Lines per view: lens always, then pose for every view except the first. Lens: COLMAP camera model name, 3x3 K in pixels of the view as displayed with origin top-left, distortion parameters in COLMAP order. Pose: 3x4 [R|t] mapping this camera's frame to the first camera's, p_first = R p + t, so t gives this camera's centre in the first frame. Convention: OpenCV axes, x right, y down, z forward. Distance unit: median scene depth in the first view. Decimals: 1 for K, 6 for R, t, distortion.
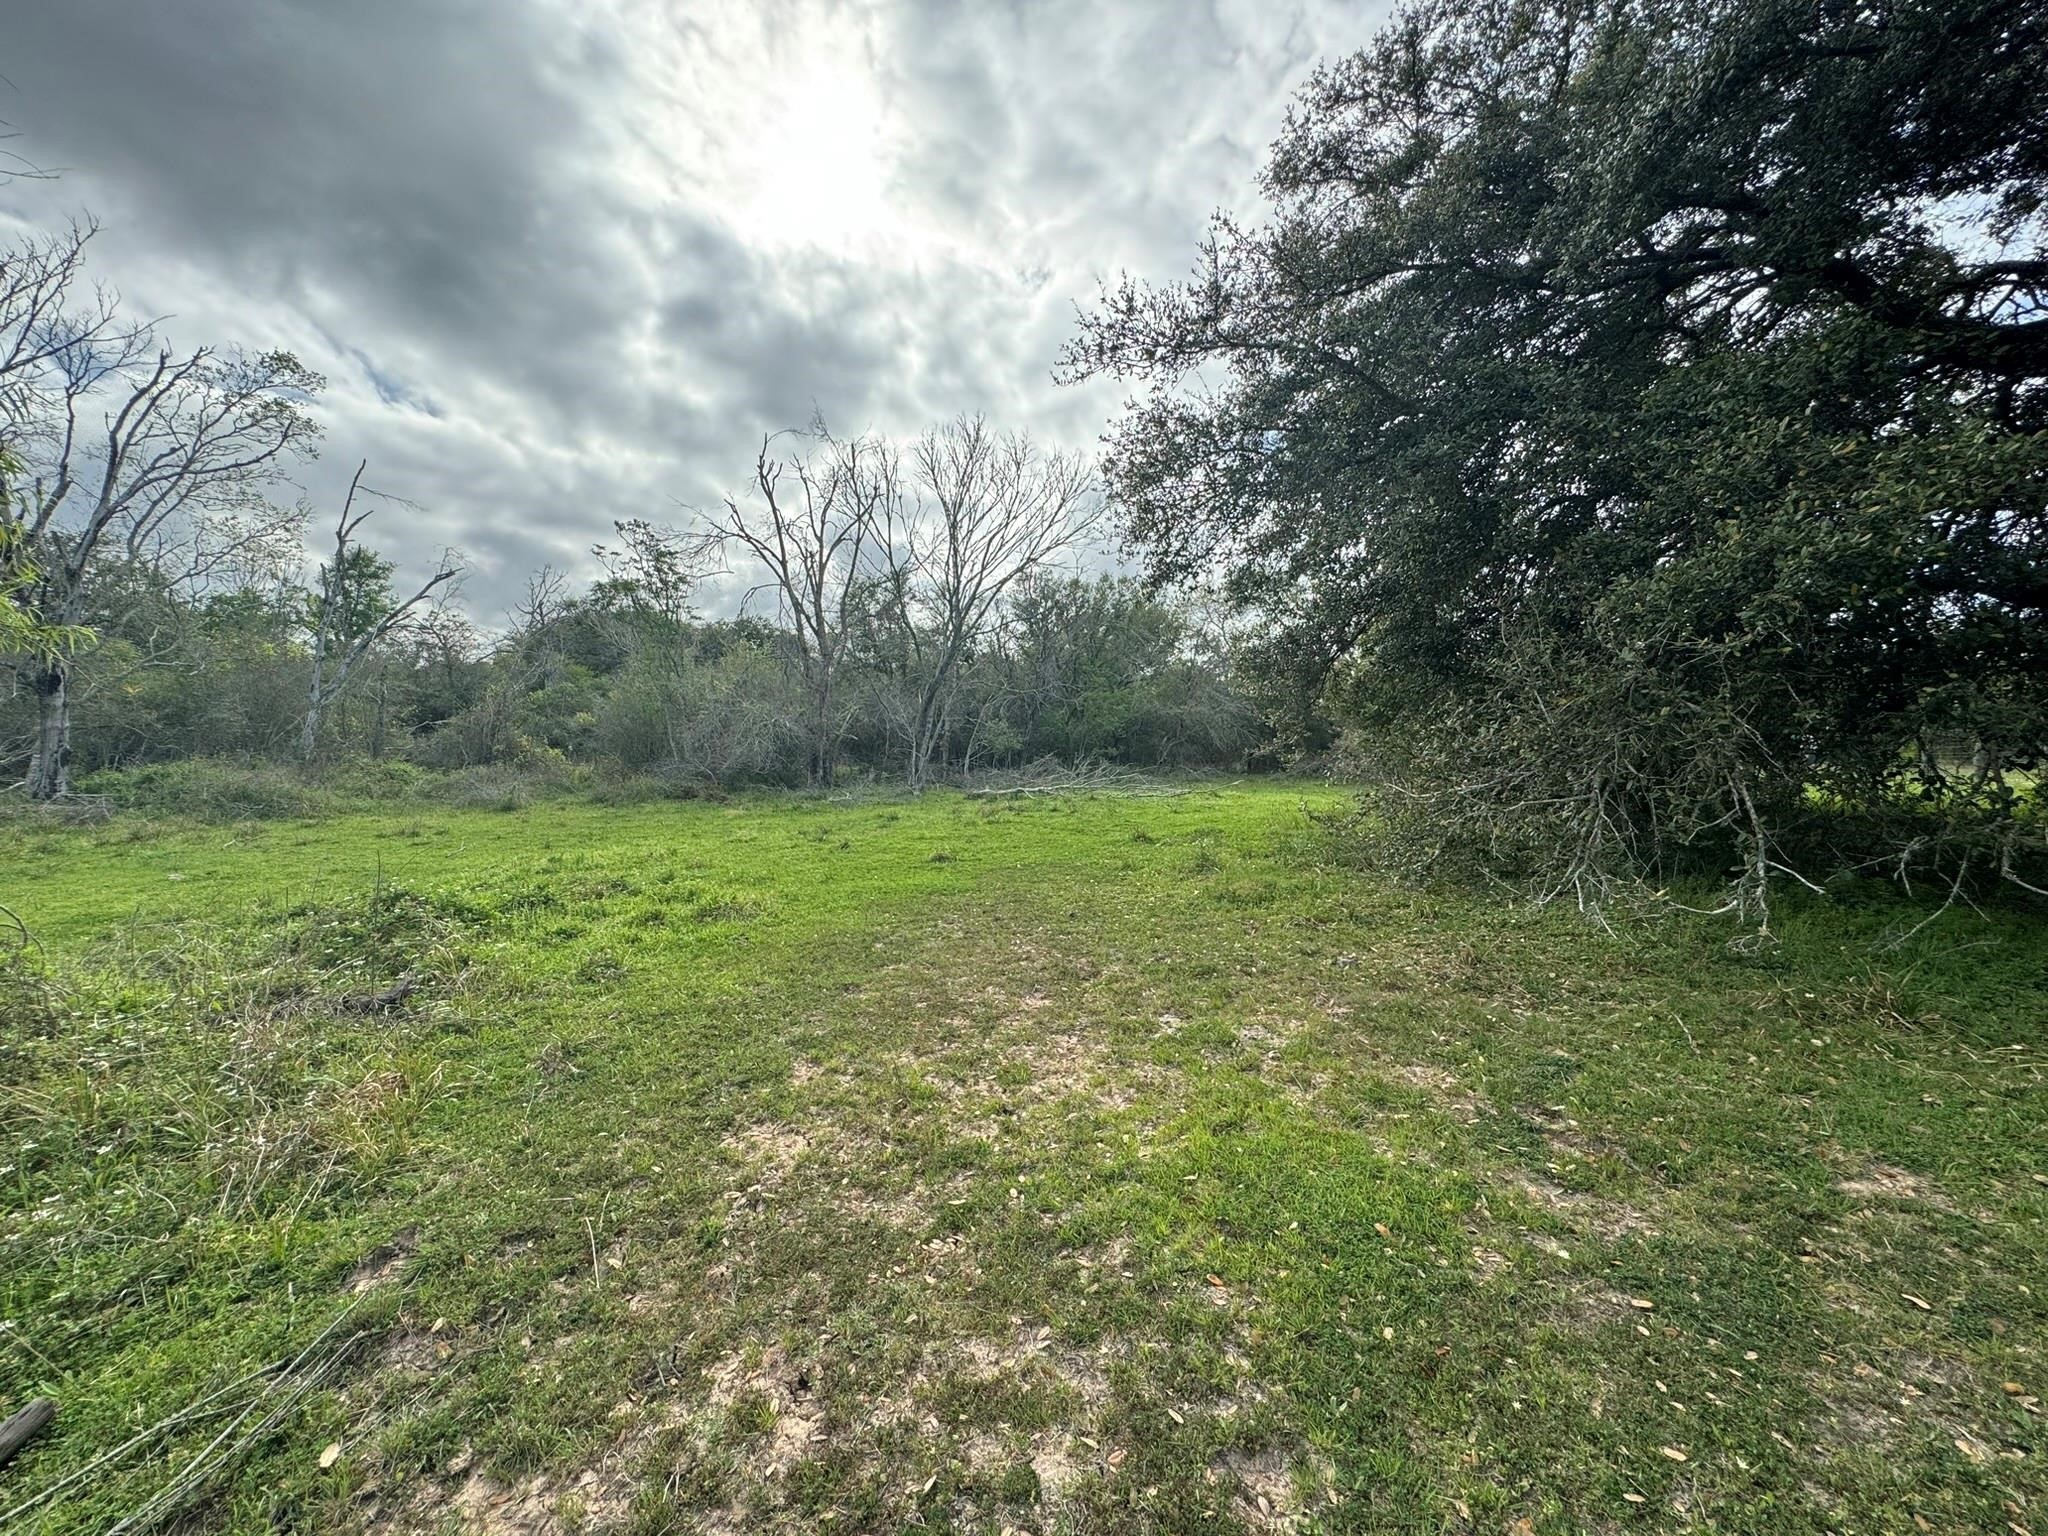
lens RADIAL K [[804.6, 0, 1017.9], [0, 804.6, 772.0], [0, 0, 1]] dist [-0.004939, 0.000896]
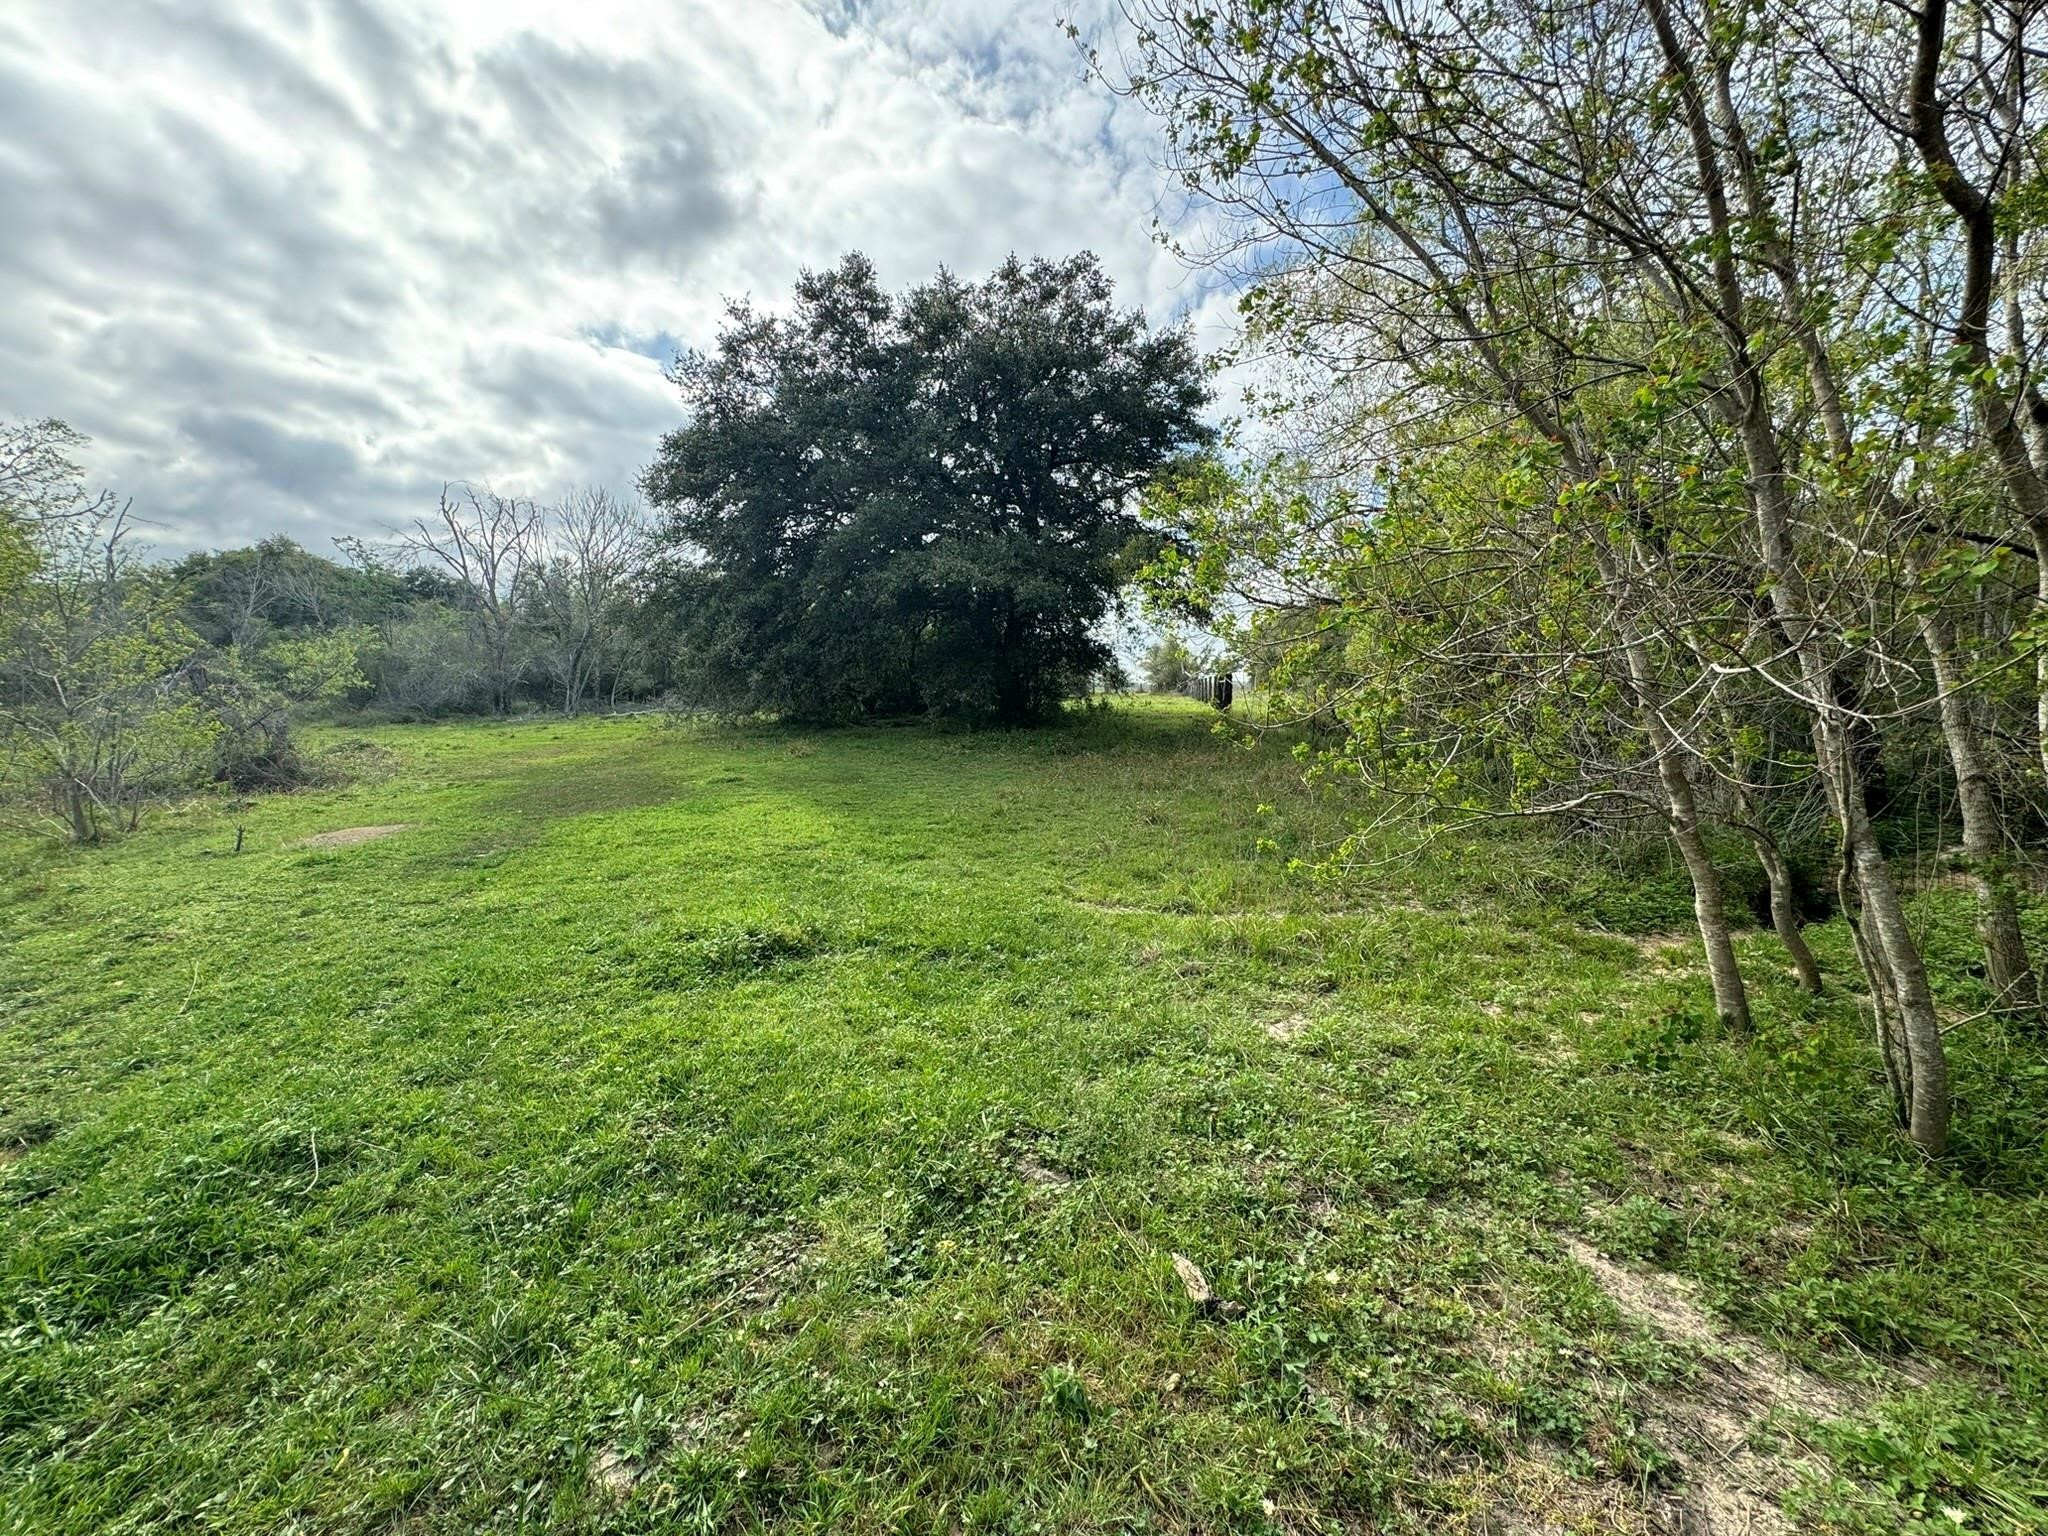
lens RADIAL K [[804.6, 0, 1009.3], [0, 804.6, 779.3], [0, 0, 1]] dist [-0.004939, 0.000896]
pose [[0.958282, -0.042576, 0.282636, 0.241054], [0.015044, 0.994986, 0.098879, 0.003726], [-0.285428, -0.090502, 0.954117, -0.747819]]
